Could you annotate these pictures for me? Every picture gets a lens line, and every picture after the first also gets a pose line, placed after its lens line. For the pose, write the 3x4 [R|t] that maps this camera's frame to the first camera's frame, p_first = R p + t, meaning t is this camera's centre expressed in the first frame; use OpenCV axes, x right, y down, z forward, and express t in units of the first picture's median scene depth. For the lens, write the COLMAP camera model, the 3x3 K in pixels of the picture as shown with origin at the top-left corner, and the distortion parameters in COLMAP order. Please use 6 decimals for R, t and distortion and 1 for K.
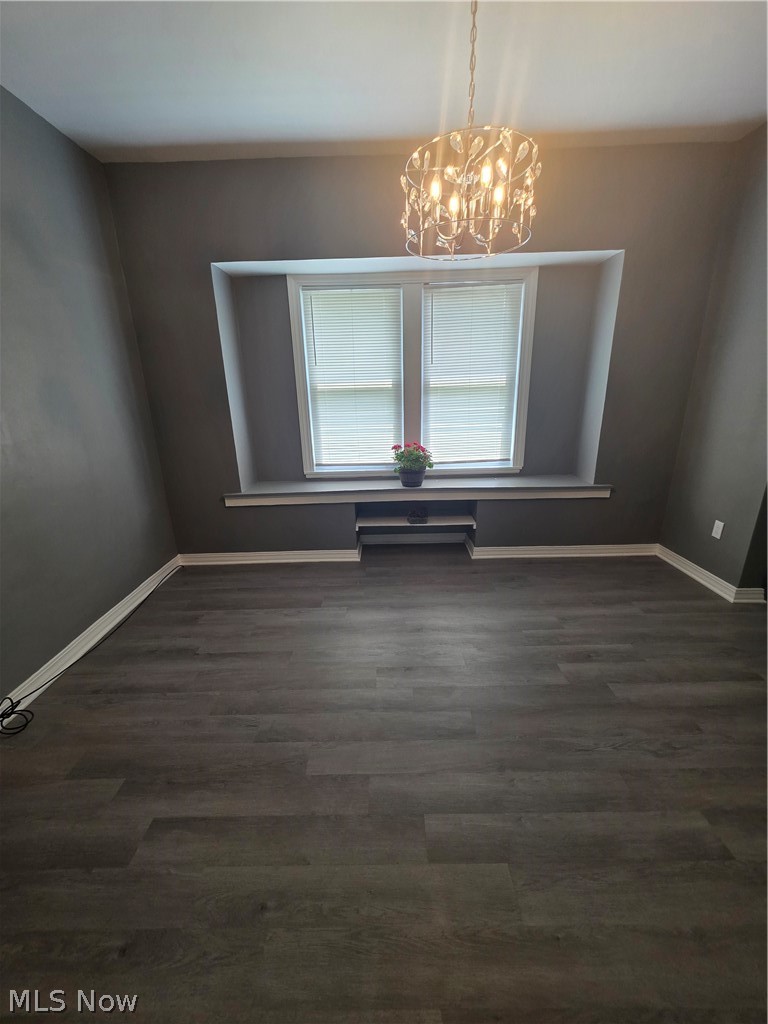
lens RADIAL K [[413.7, 0, 375.7], [0, 413.7, 511.7], [0, 0, 1]] dist [0.000192, 0.000069]
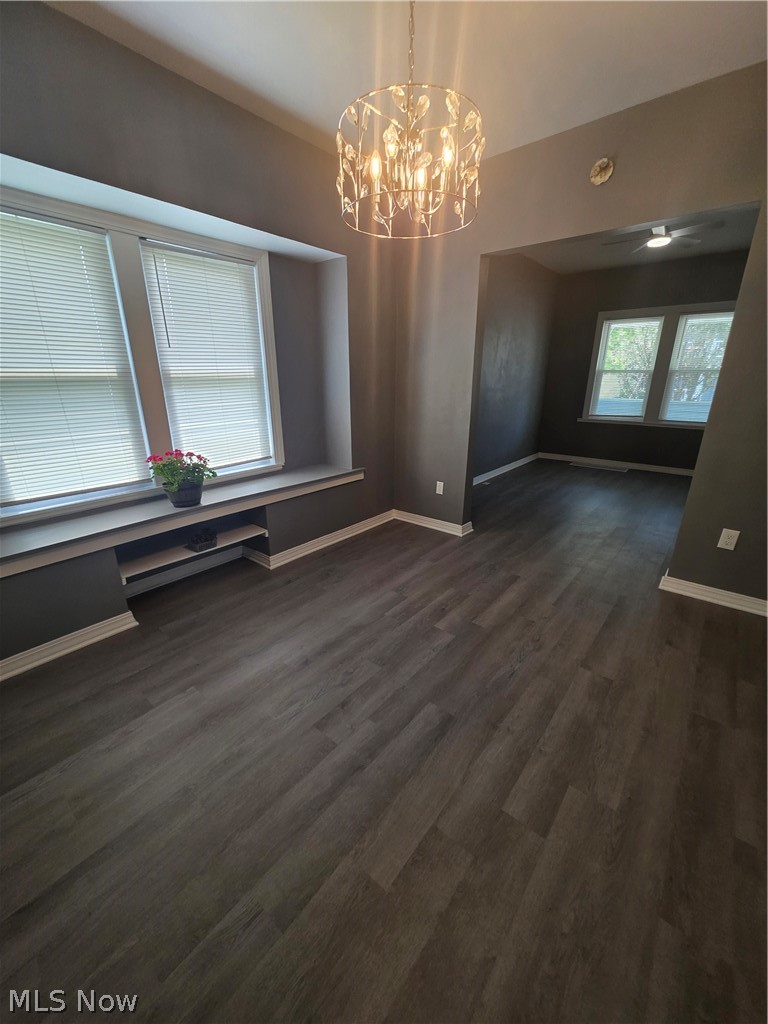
lens RADIAL K [[419.2, 0, 386.9], [0, 419.2, 514.8], [0, 0, 1]] dist [0.001503, 0.000312]
pose [[0.621762, -0.224667, 0.750291, -0.331932], [0.213791, 0.970278, 0.113373, -0.064910], [-0.753463, 0.089915, 0.651314, 0.248882]]
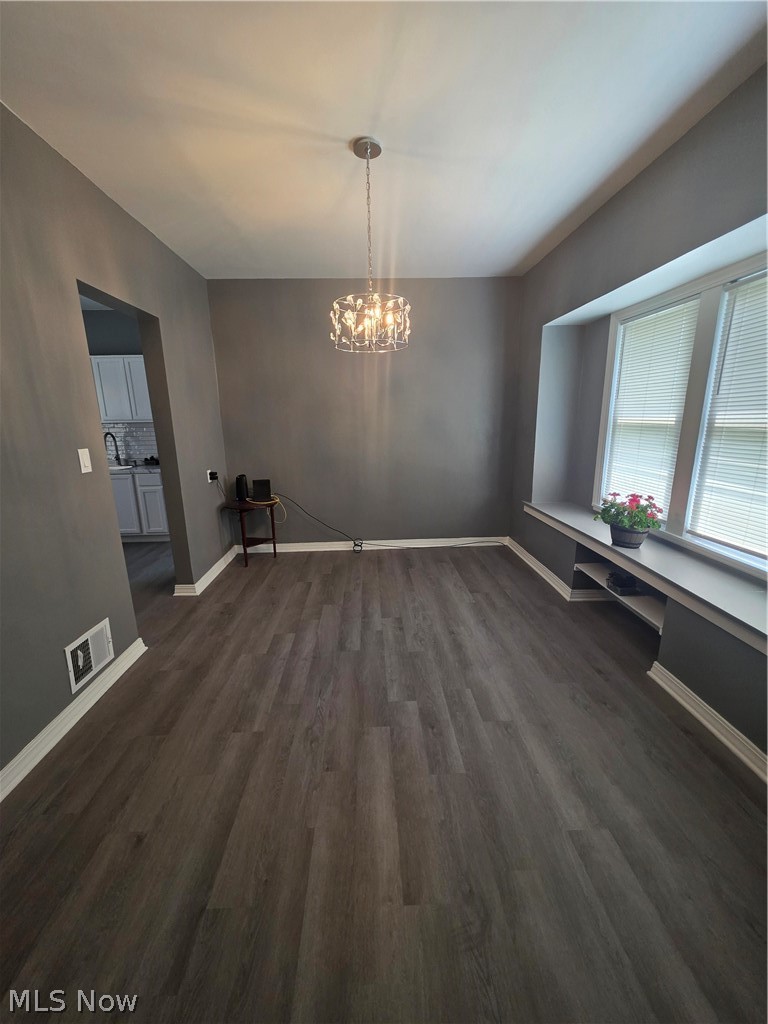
lens RADIAL K [[410.1, 0, 382.3], [0, 410.1, 515.3], [0, 0, 1]] dist [-0.000972, -0.000121]
pose [[0.042699, 0.259966, -0.964673, 1.000622], [-0.273217, 0.931787, 0.239011, -0.218263], [0.961004, 0.253360, 0.110813, 0.530083]]
